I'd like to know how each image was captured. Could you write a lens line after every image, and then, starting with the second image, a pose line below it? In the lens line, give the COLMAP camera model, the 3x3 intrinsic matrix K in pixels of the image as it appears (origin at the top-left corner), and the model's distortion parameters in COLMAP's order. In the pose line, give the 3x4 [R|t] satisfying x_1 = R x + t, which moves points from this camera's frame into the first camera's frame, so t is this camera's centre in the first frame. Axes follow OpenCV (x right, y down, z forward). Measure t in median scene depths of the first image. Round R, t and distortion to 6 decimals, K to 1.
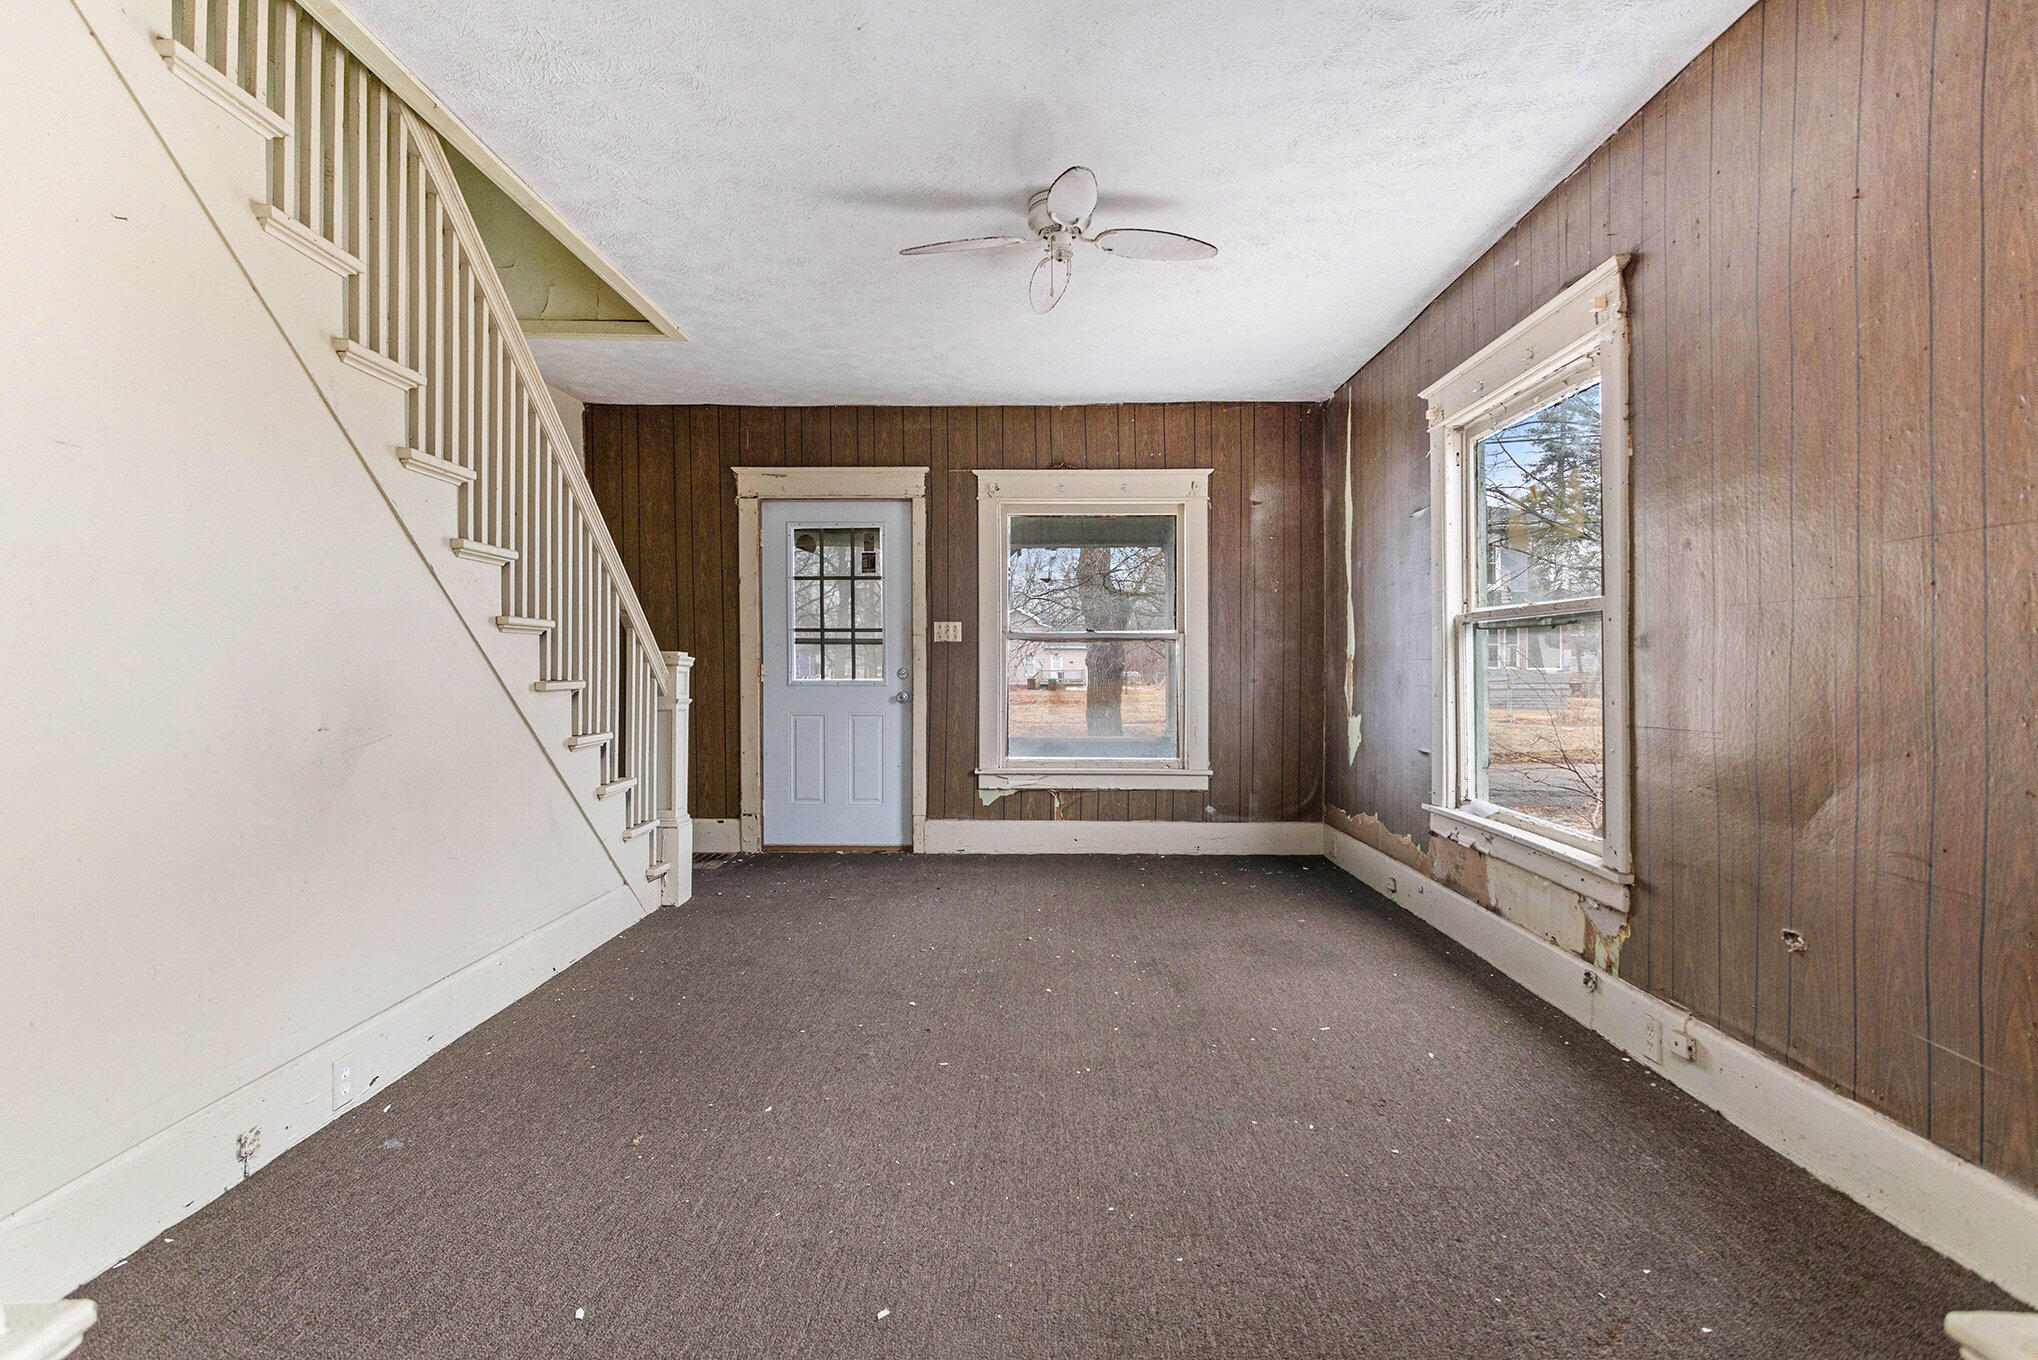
lens RADIAL K [[988.7, 0, 1033.6], [0, 988.7, 680.9], [0, 0, 1]] dist [-0.016546, 0.000196]
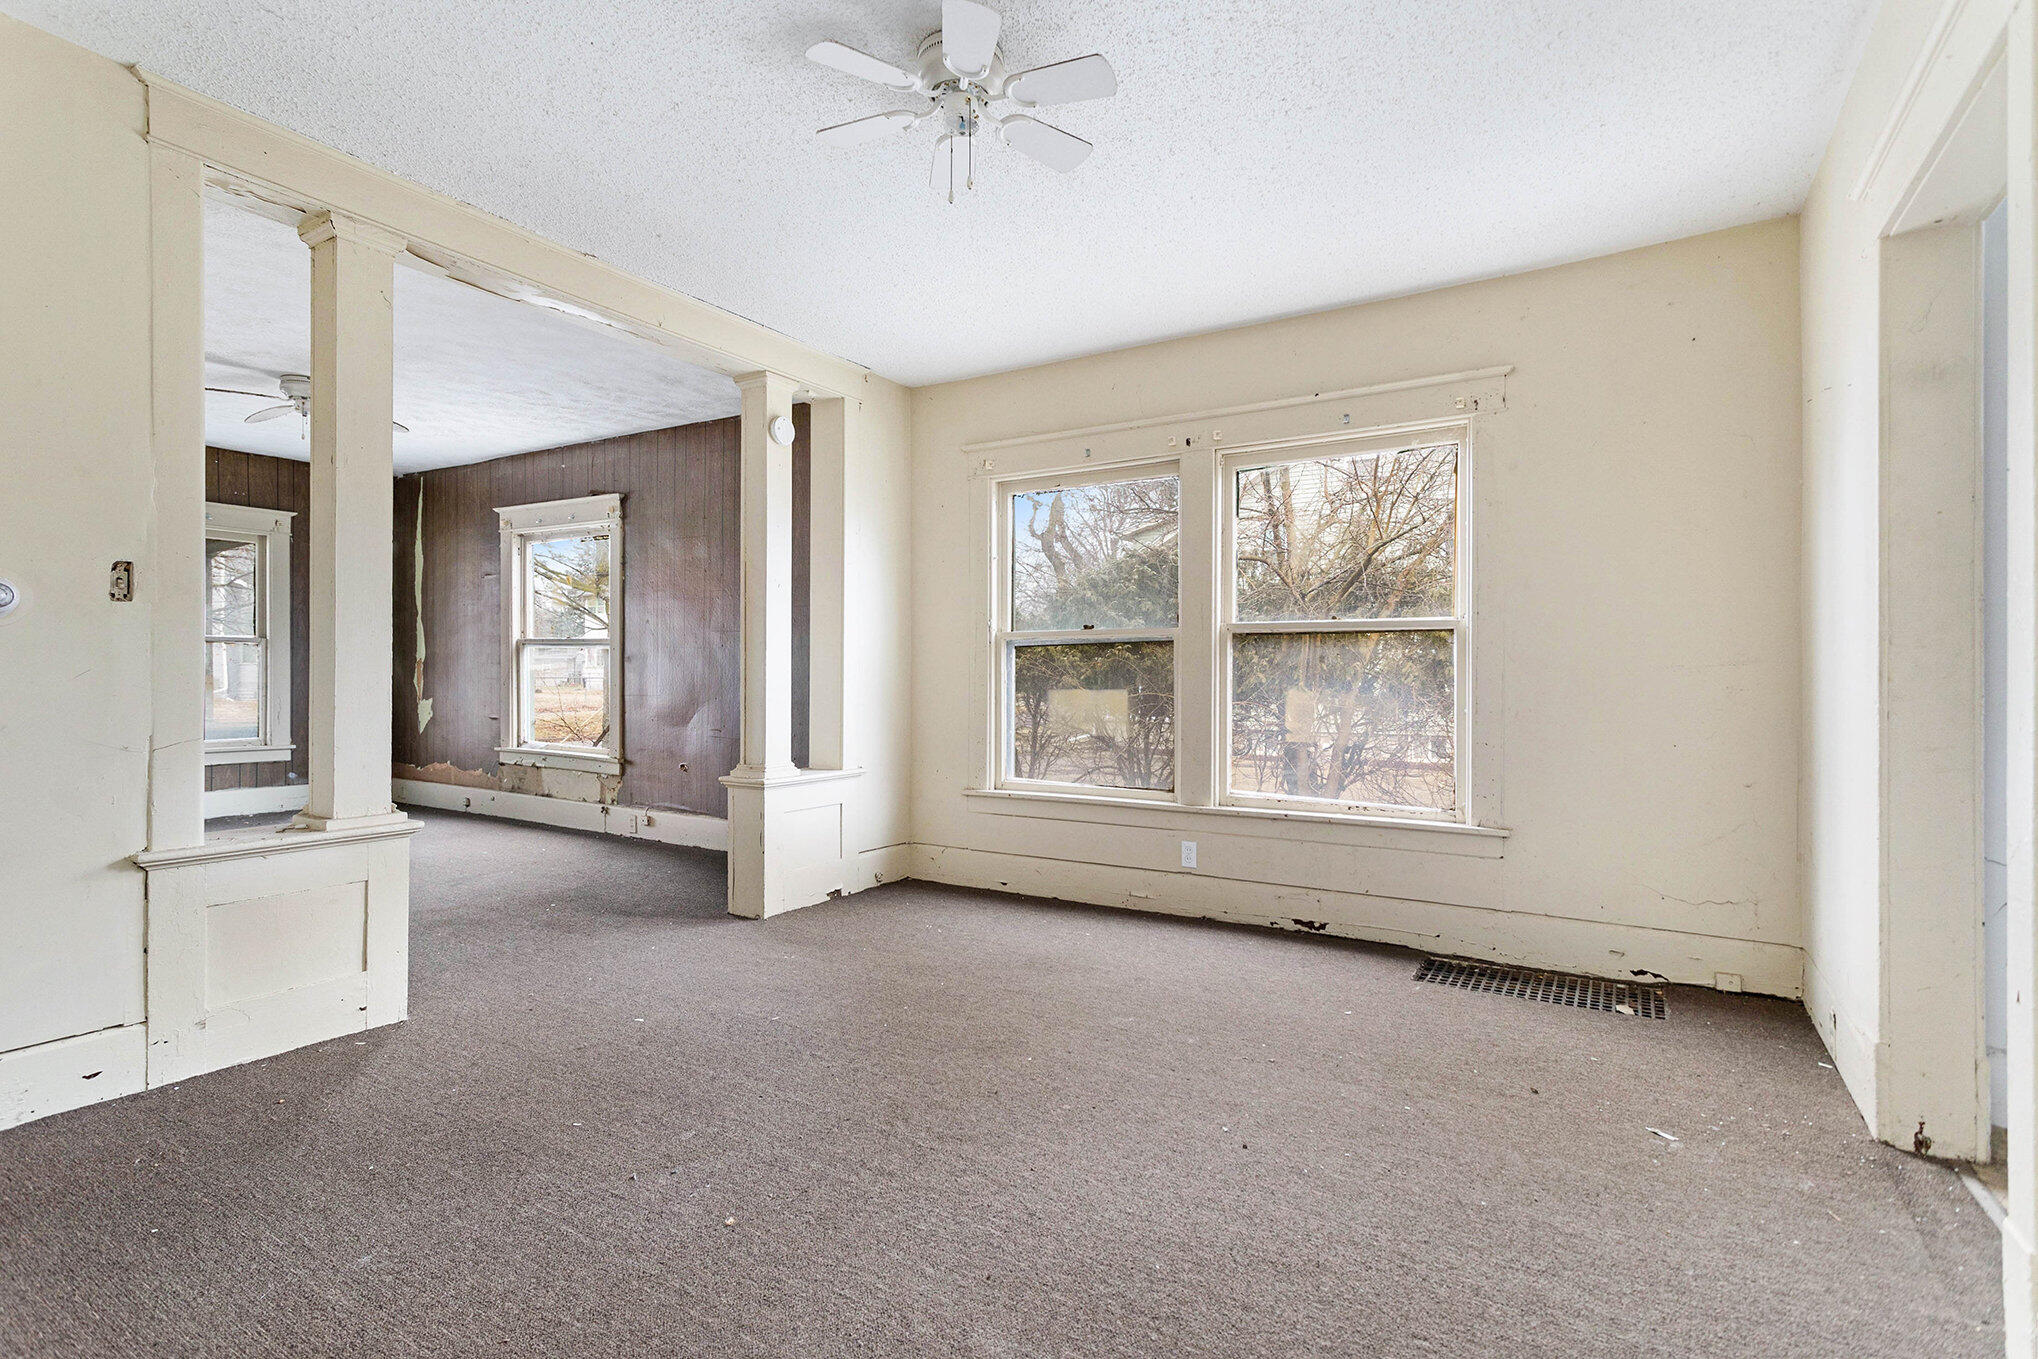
lens RADIAL K [[988.7, 0, 1027.5], [0, 988.7, 681.3], [0, 0, 1]] dist [-0.016546, 0.000196]
pose [[0.516411, 0.003902, 0.856332, -0.831029], [-0.003237, 0.999991, -0.002605, 0.014726], [-0.856335, -0.001427, 0.516420, -0.952638]]
